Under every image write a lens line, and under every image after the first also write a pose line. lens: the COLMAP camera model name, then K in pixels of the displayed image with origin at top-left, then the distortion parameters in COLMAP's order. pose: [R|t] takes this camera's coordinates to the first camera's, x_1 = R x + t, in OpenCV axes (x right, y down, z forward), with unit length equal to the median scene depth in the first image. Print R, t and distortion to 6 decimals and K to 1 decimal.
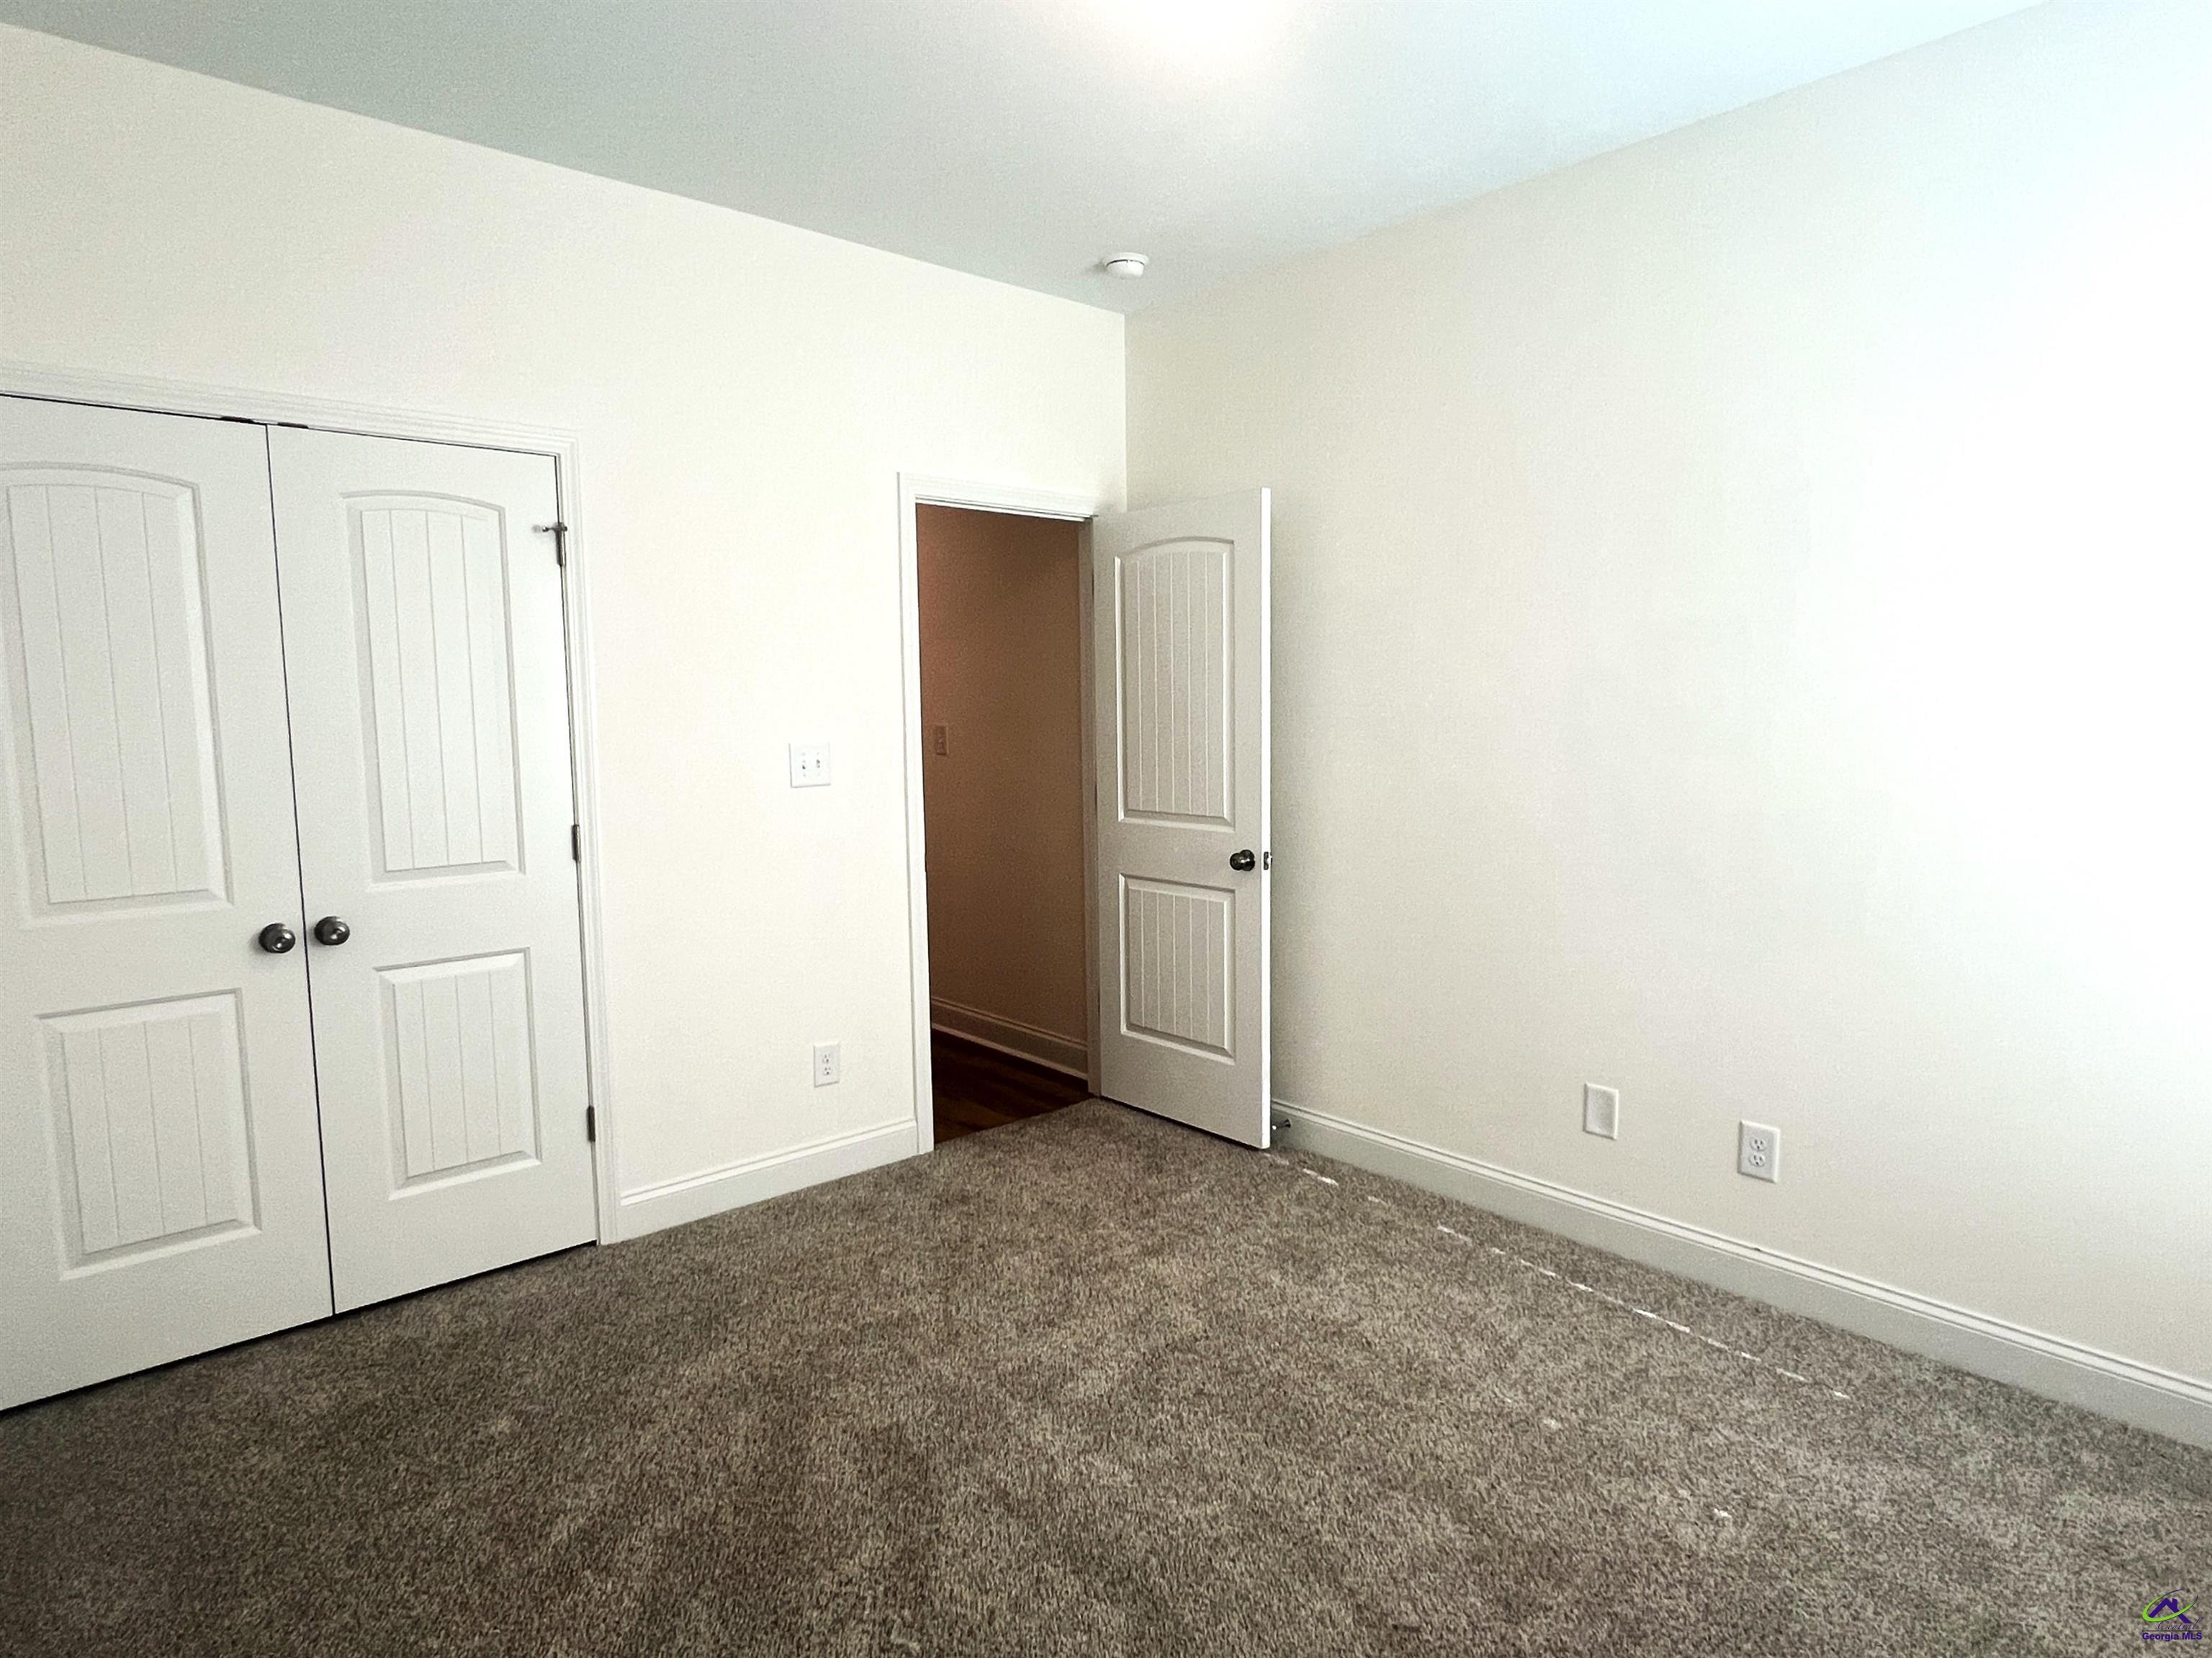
lens RADIAL K [[1259.6, 0, 1106.0], [0, 1259.6, 829.0], [0, 0, 1]] dist [-0.000155, -0.000897]
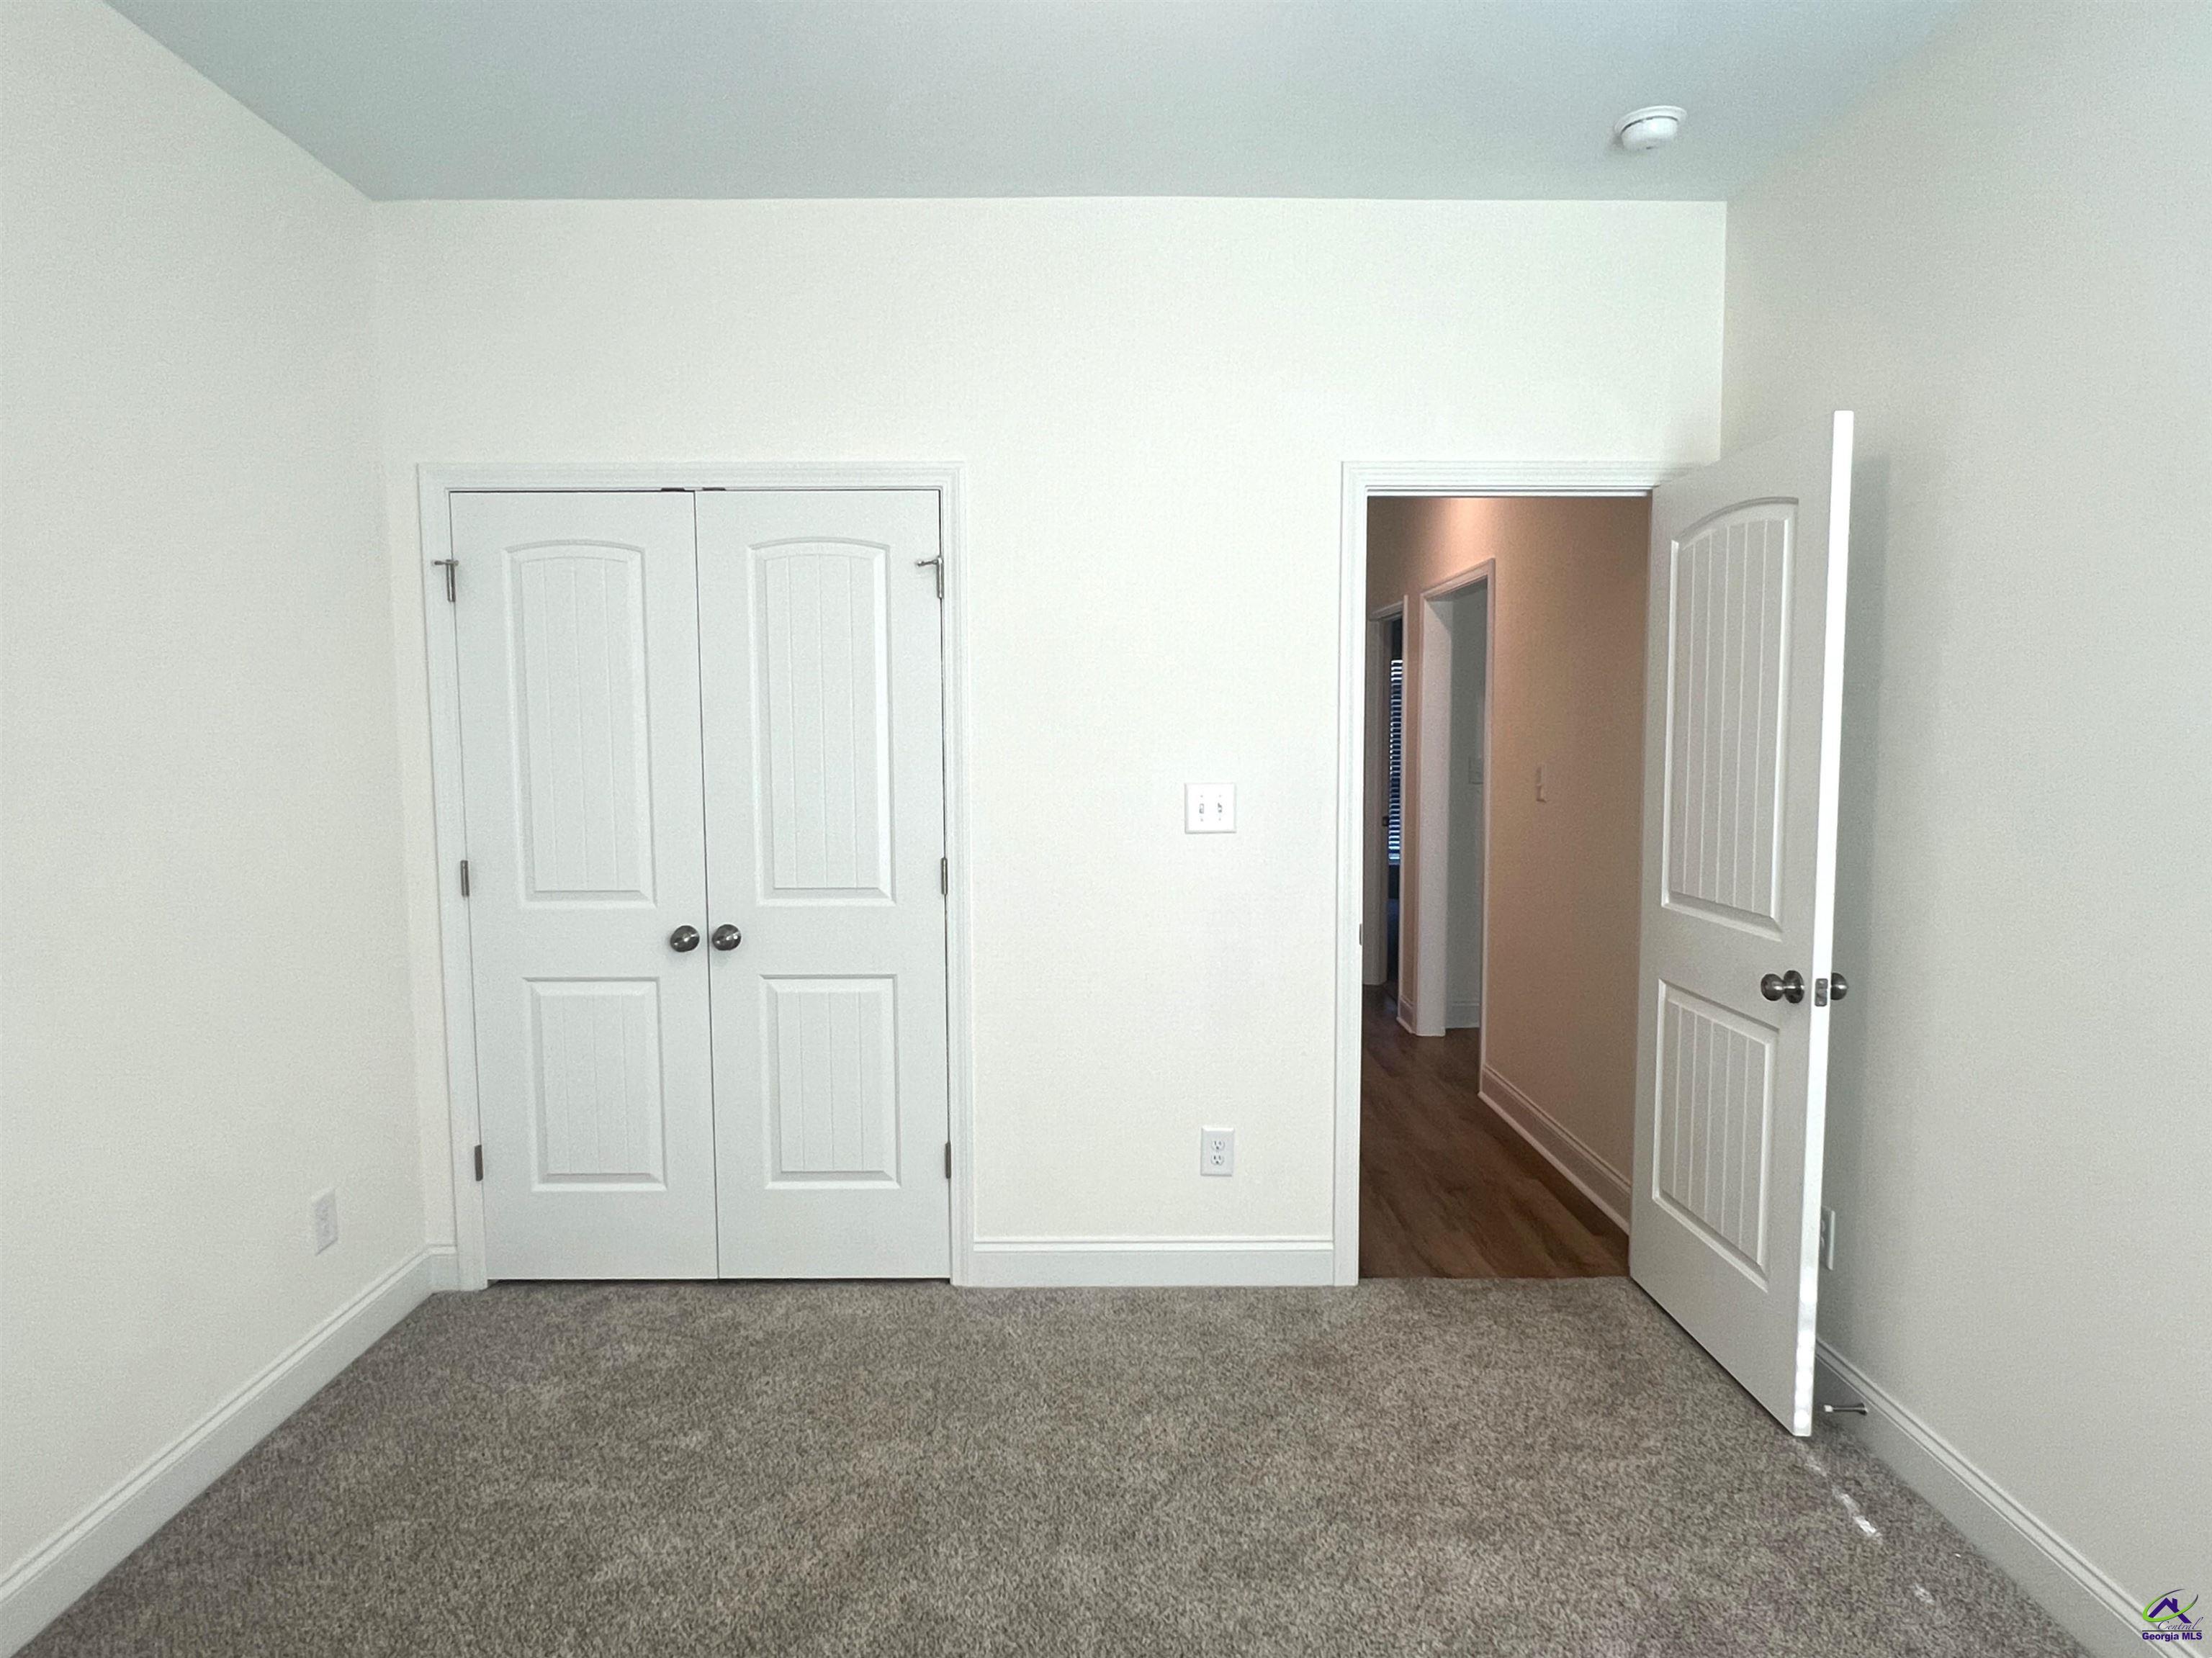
lens RADIAL K [[1245.9, 0, 1100.7], [0, 1245.9, 835.5], [0, 0, 1]] dist [-0.003051, -0.000561]
pose [[0.752230, 0.061301, -0.656043, 0.295875], [-0.074688, 0.997178, 0.007539, -0.035236], [0.654654, 0.043328, 0.754686, 0.316141]]
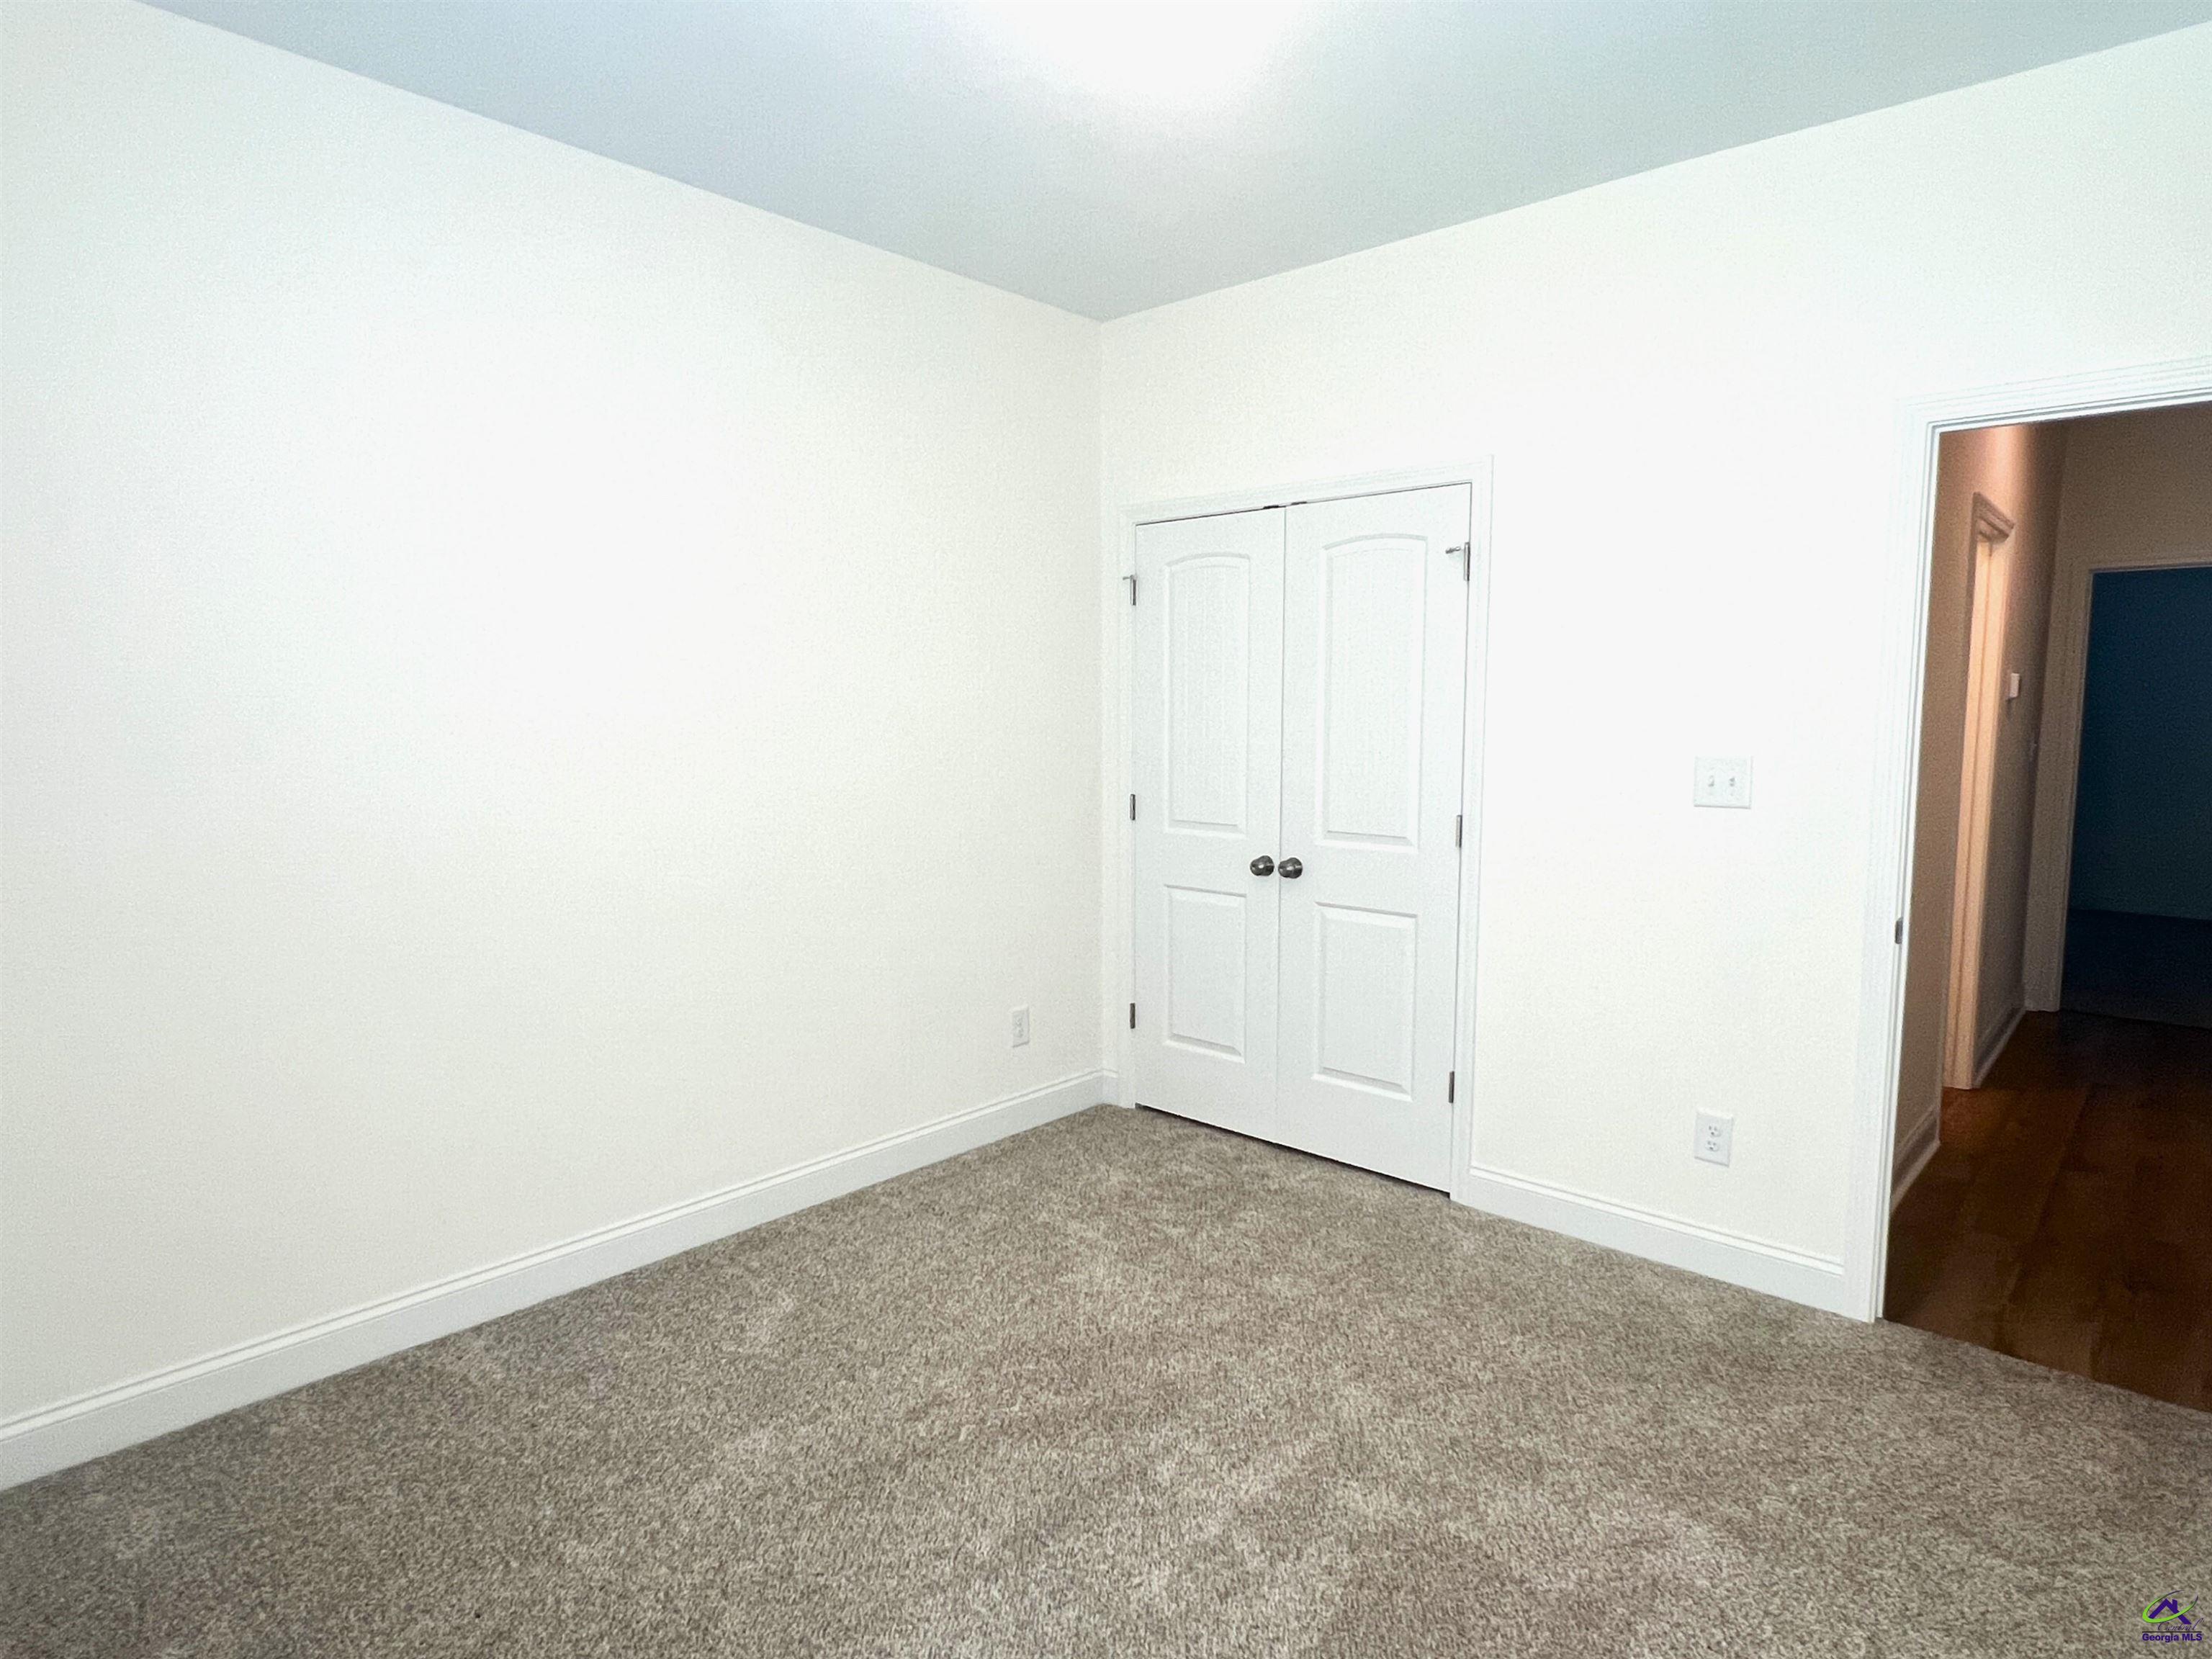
lens RADIAL K [[1246.0, 0, 1100.7], [0, 1246.0, 836.0], [0, 0, 1]] dist [-0.003051, -0.000561]
pose [[0.106536, 0.113134, -0.987852, 0.587029], [-0.110727, 0.988676, 0.101287, -0.057061], [0.988124, 0.098591, 0.117857, 0.524739]]
